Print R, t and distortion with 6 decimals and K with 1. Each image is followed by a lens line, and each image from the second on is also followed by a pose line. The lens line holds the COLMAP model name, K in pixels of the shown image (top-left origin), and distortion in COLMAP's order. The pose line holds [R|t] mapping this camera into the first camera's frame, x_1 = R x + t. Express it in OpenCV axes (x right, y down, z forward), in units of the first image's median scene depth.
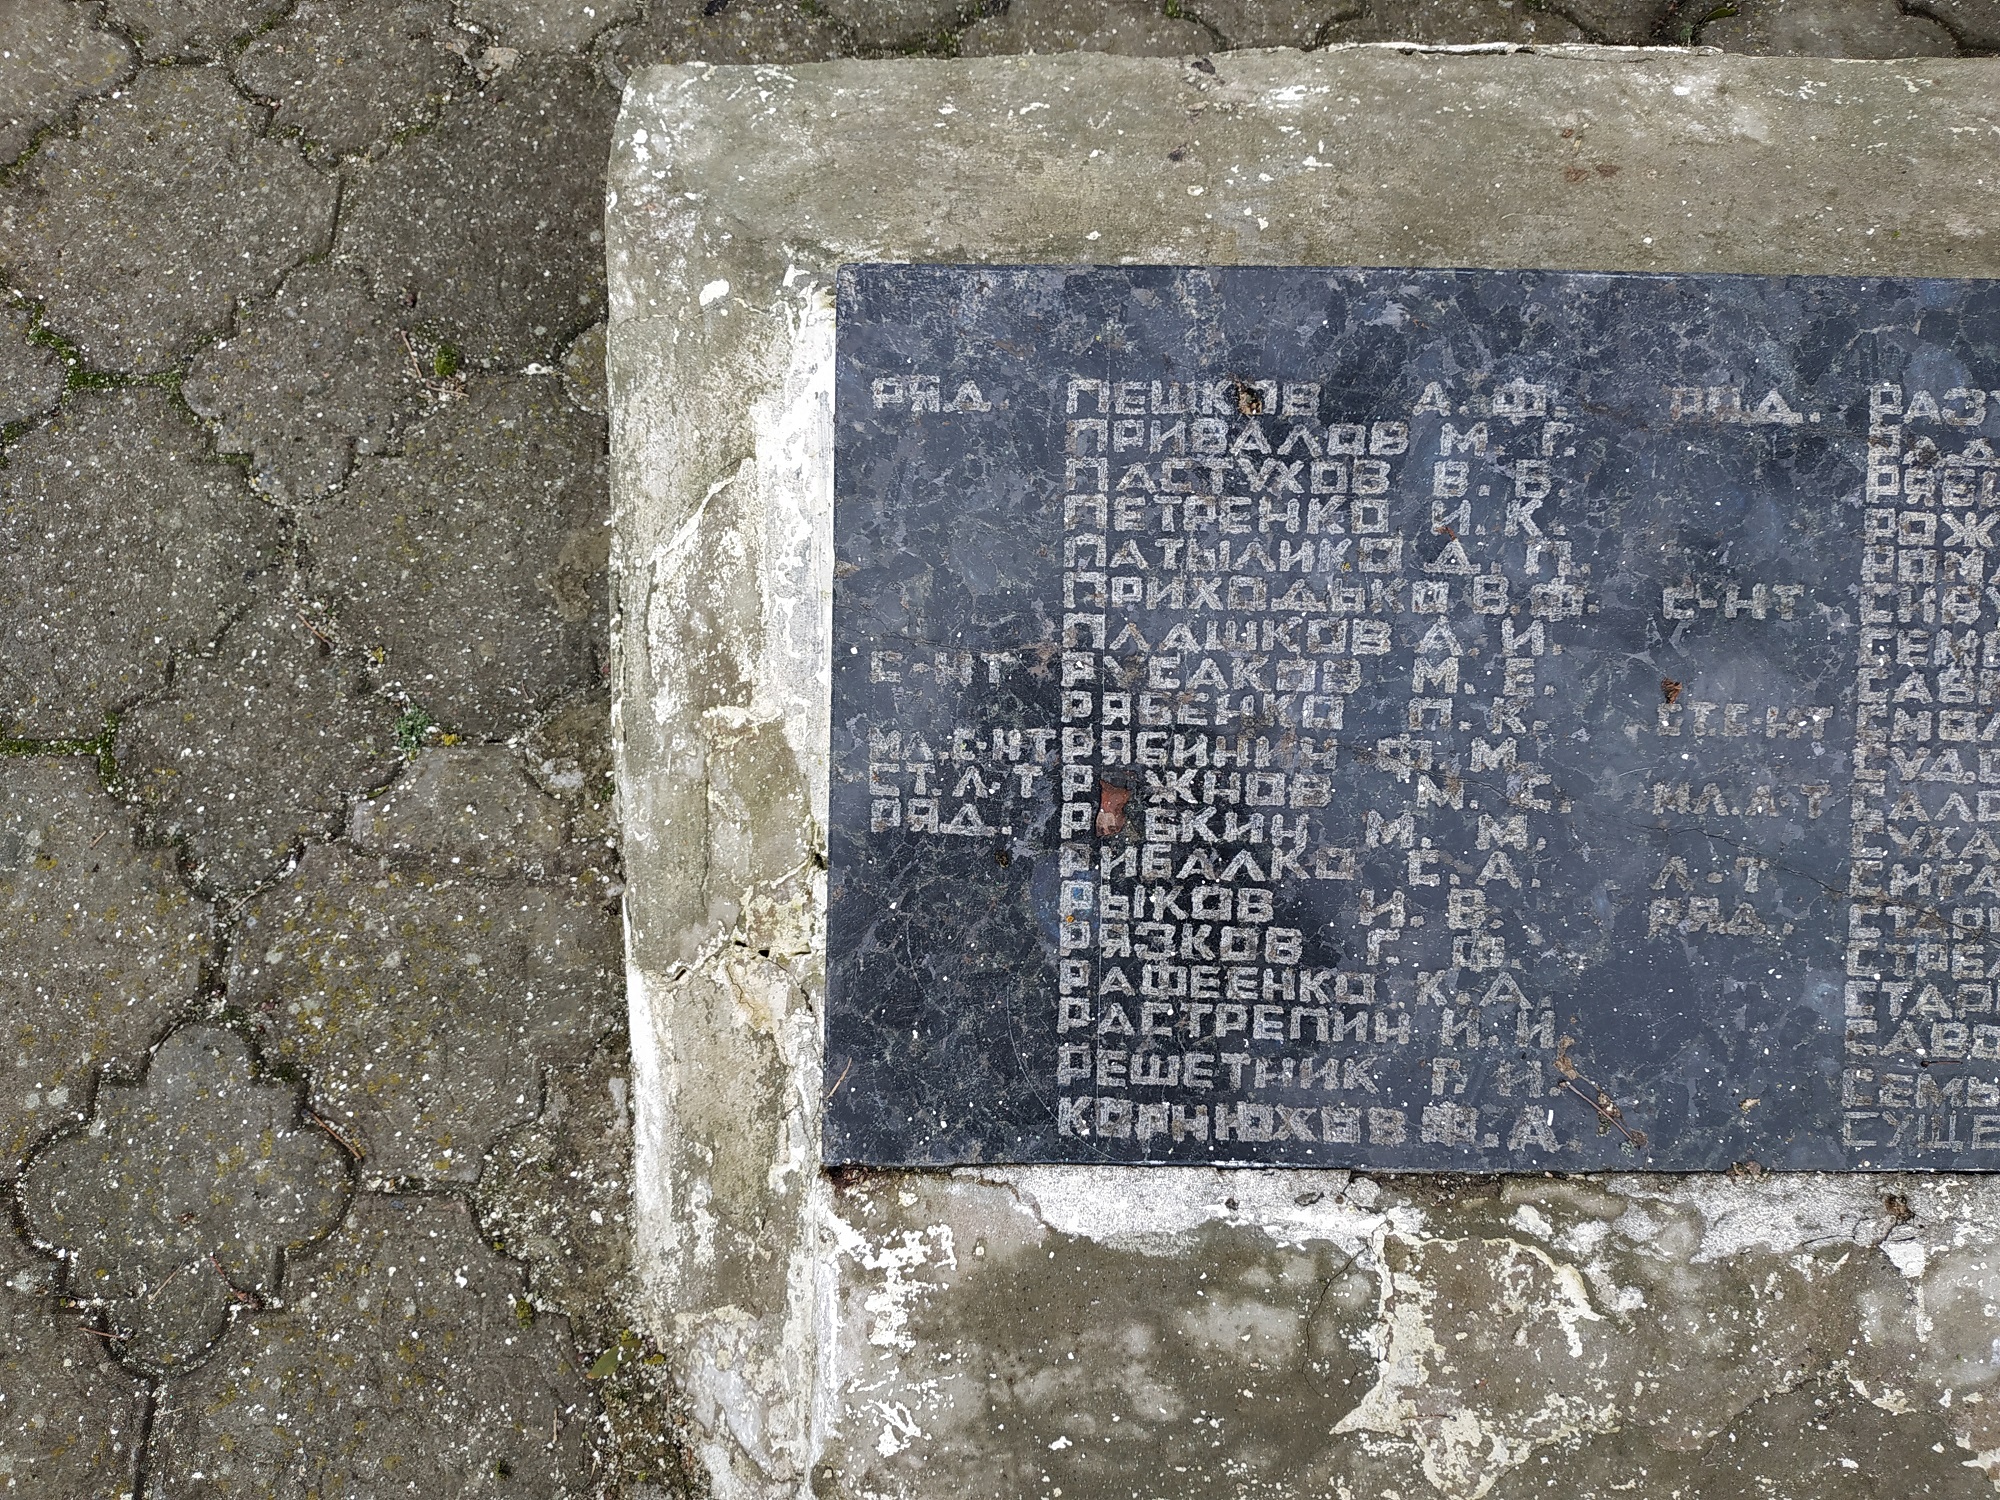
lens RADIAL K [[1434.5, 0, 999.7], [0, 1434.5, 753.7], [0, 0, 1]] dist [-0.018516, 0.004646]
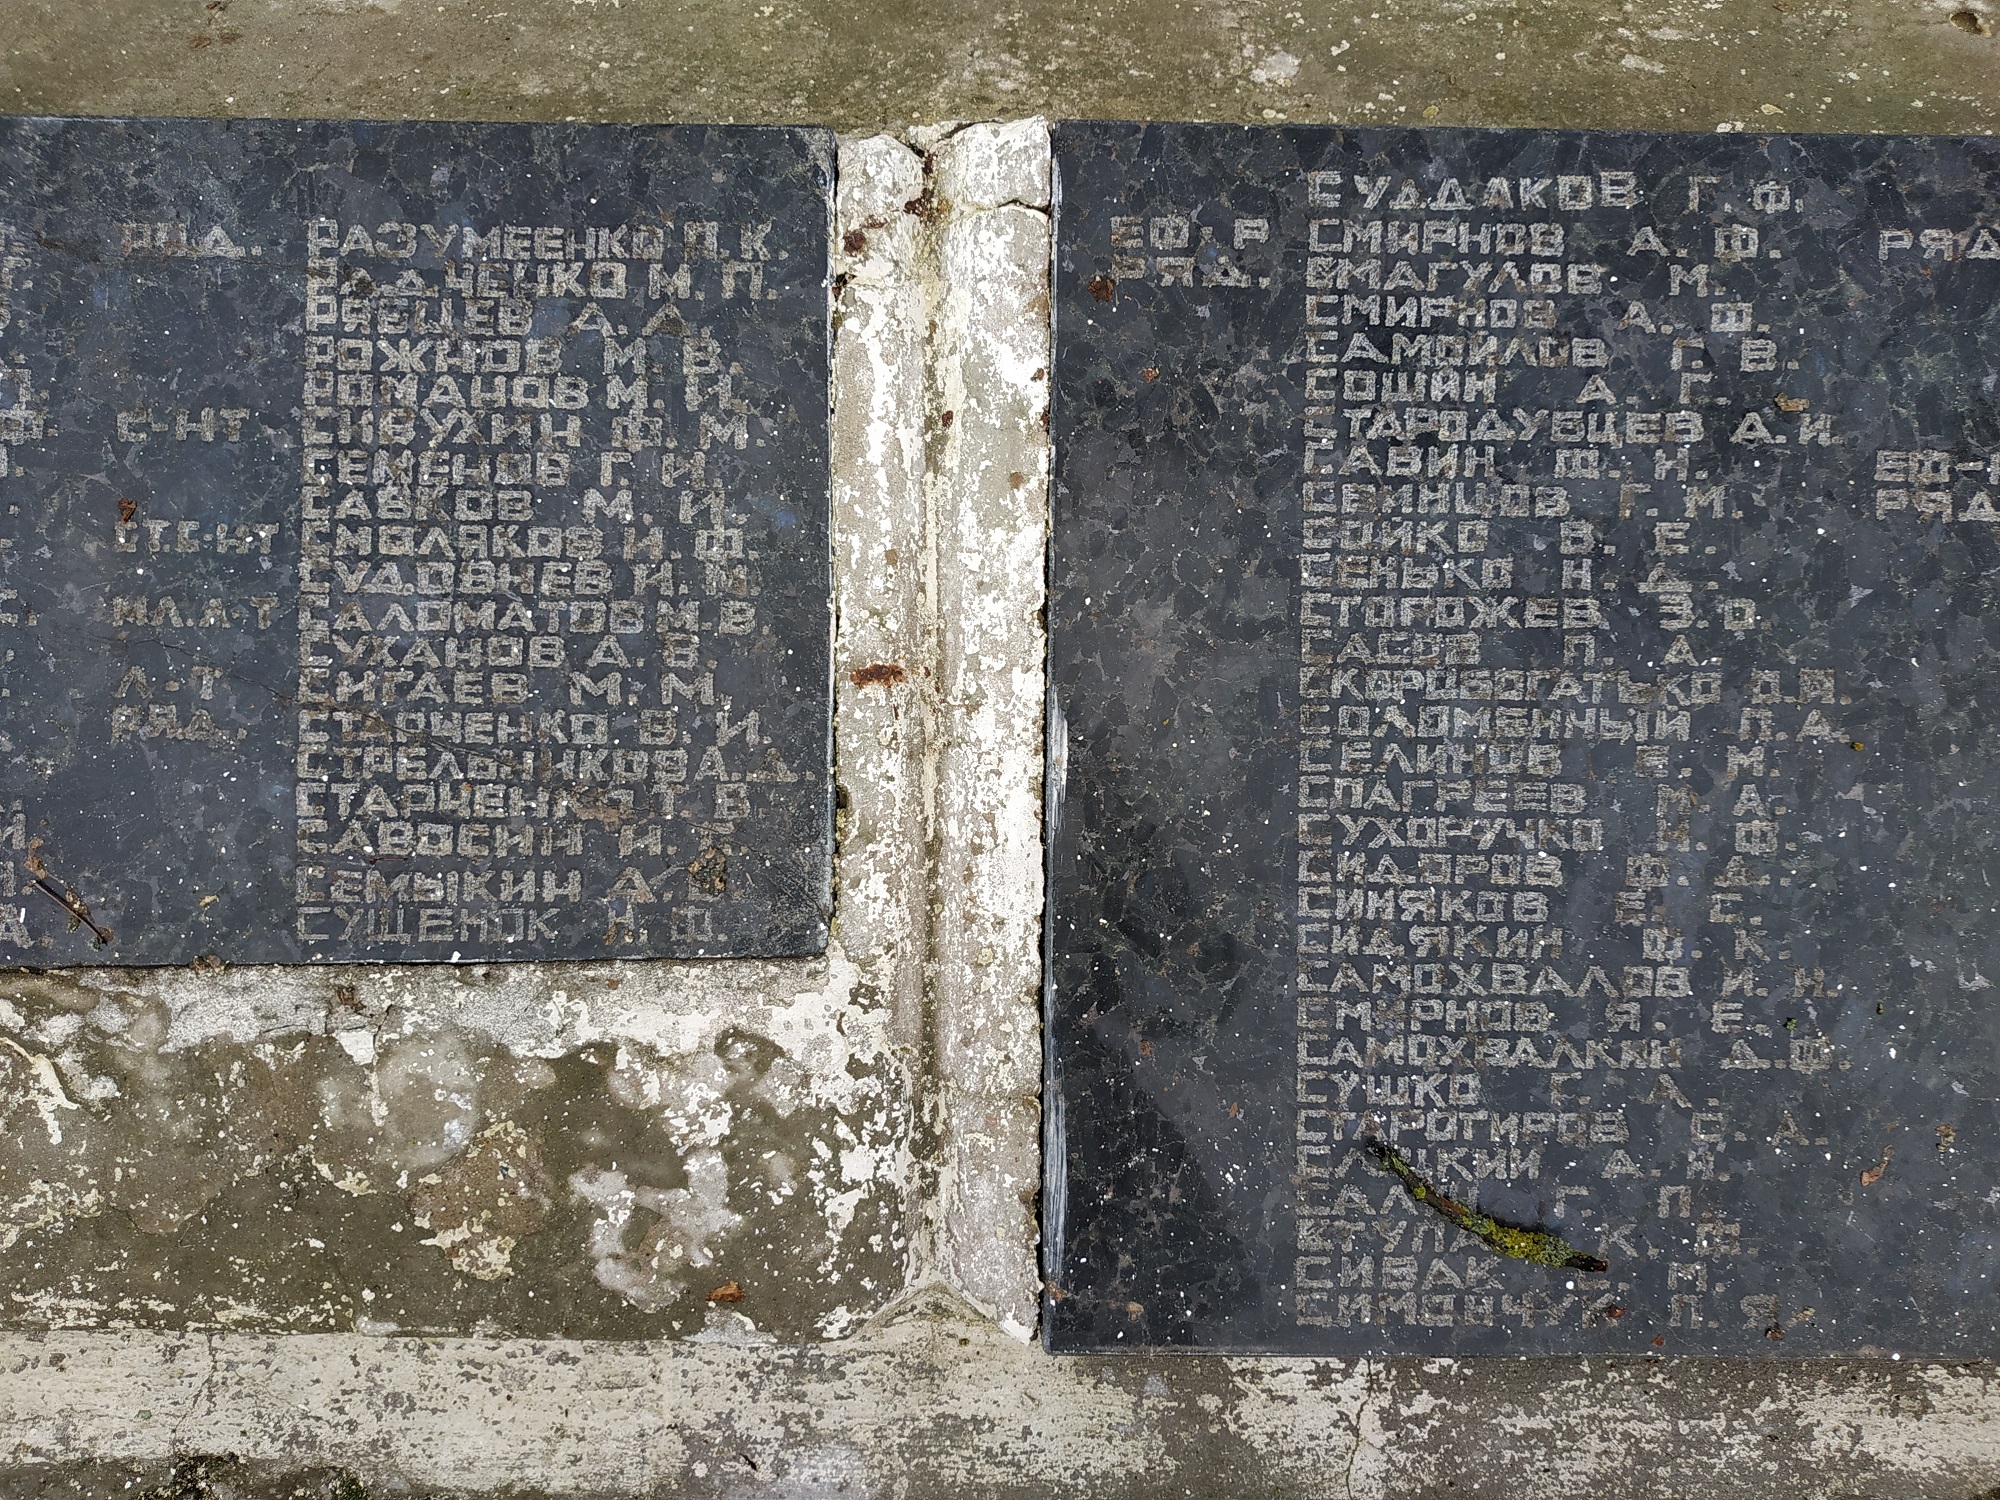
lens RADIAL K [[1434.5, 0, 1001.3], [0, 1434.5, 745.4], [0, 0, 1]] dist [-0.018516, 0.004646]
pose [[0.999289, -0.007134, 0.037024, 1.077879], [0.007454, 0.999936, -0.008515, 0.144781], [-0.036961, 0.008785, 0.999278, -0.077913]]
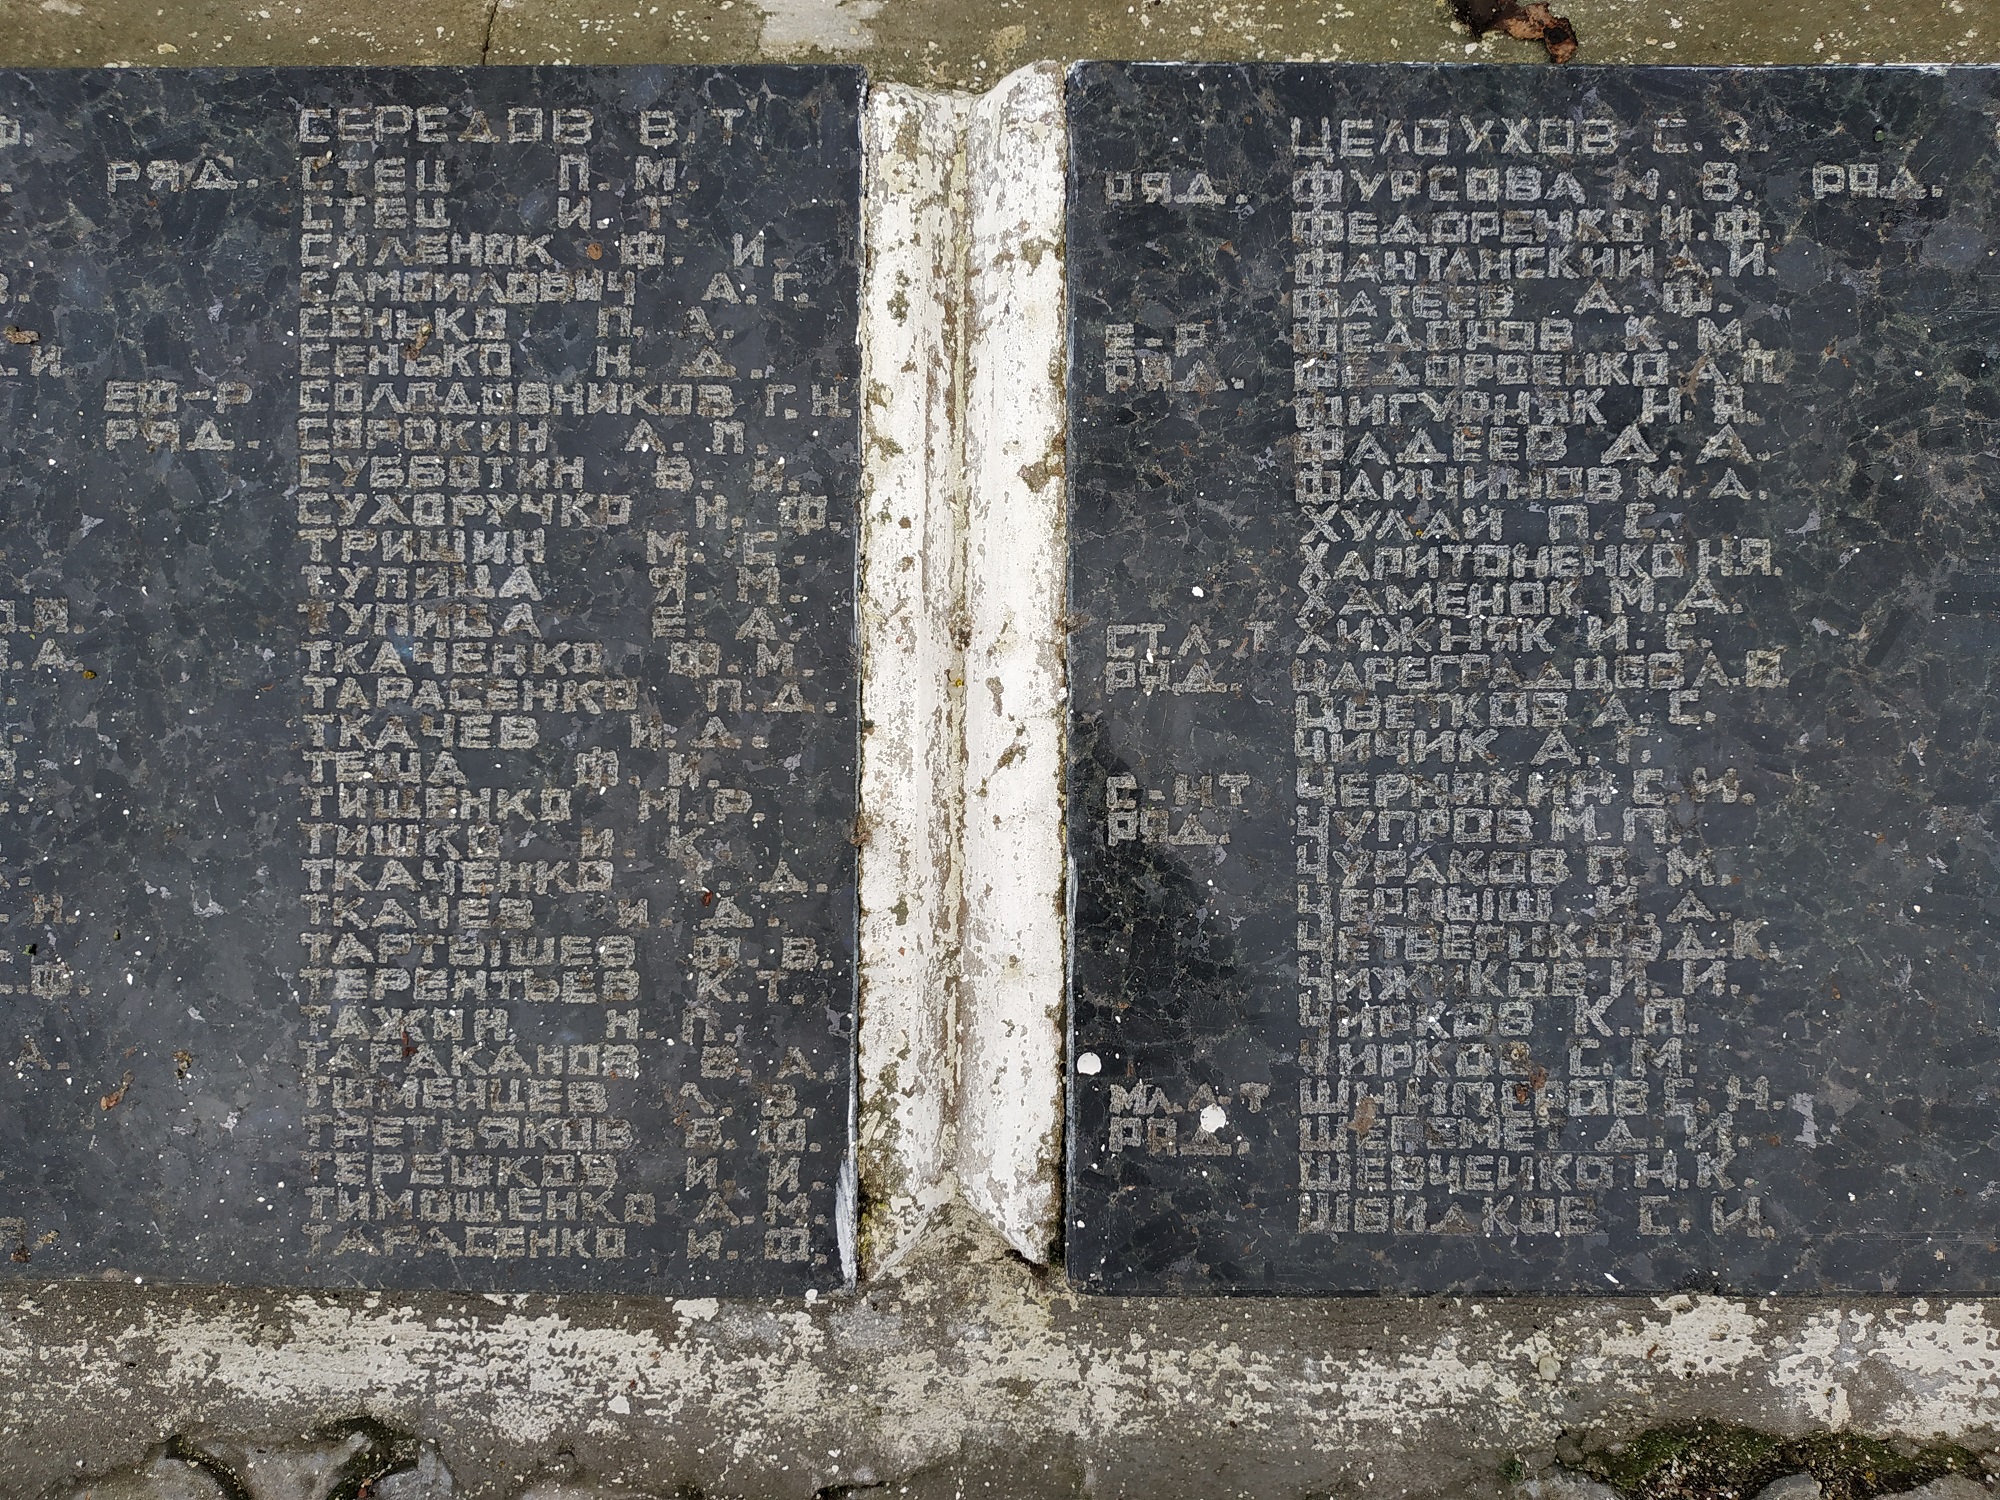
lens RADIAL K [[1434.5, 0, 1001.2], [0, 1434.5, 751.6], [0, 0, 1]] dist [-0.018516, 0.004646]
pose [[0.999468, -0.010397, 0.030904, 2.200141], [0.010593, 0.999925, -0.006192, 0.202372], [-0.030837, 0.006516, 0.999503, -0.123266]]
